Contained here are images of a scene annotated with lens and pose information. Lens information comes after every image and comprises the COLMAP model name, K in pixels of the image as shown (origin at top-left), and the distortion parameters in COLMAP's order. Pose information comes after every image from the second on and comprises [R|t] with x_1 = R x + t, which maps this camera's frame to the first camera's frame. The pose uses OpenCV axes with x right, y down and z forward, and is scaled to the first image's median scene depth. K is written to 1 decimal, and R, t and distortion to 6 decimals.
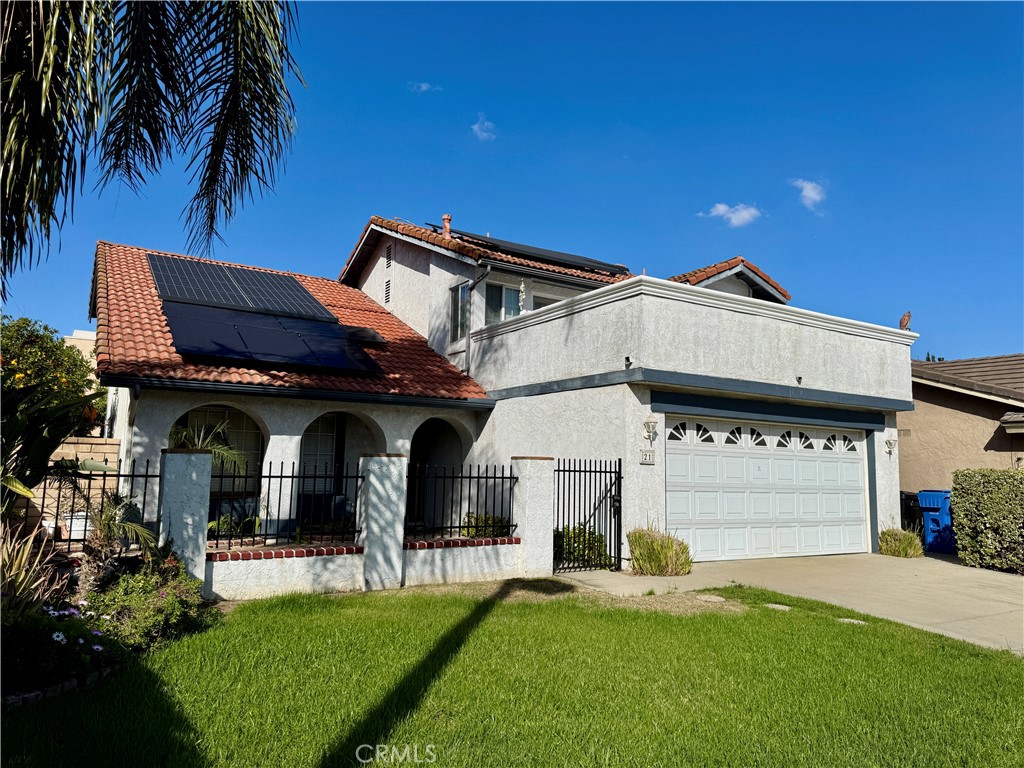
lens RADIAL K [[717.2, 0, 510.8], [0, 717.2, 380.0], [0, 0, 1]] dist [0.012047, 0.000702]
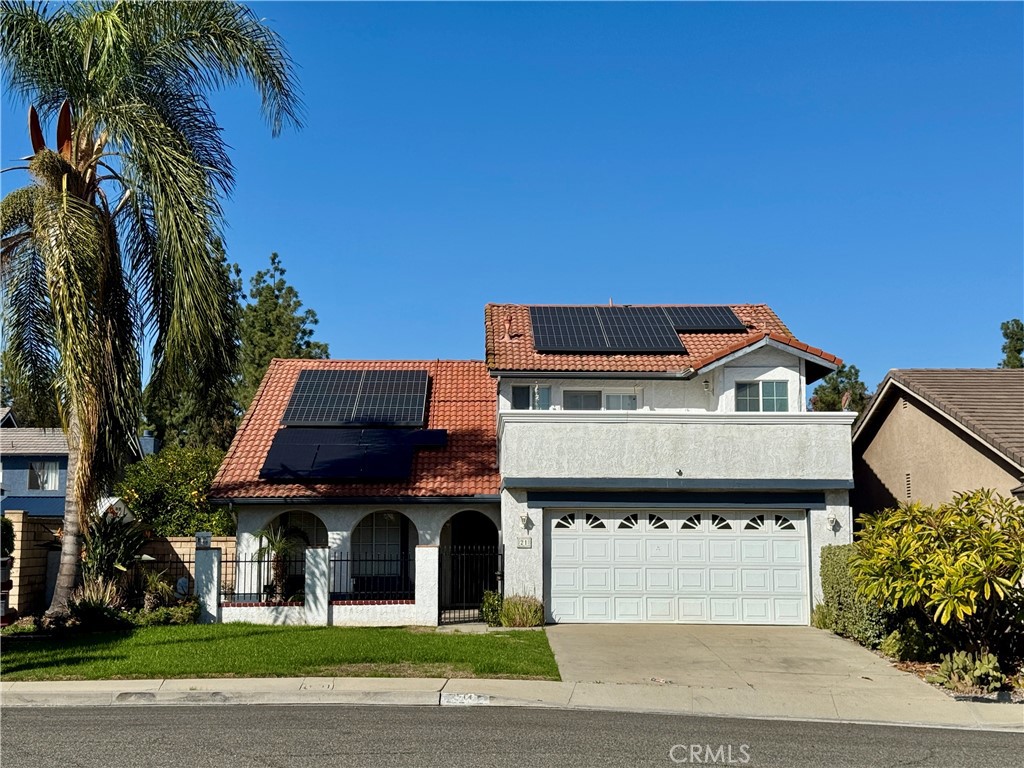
lens RADIAL K [[1430.2, 0, 512.3], [0, 1430.2, 384.7], [0, 0, 1]] dist [0.015930, 0.000000]
pose [[0.857261, -0.079331, -0.508734, 1.364139], [0.080881, 0.996541, -0.019108, -0.119828], [0.508490, -0.024767, 0.860711, -1.142600]]
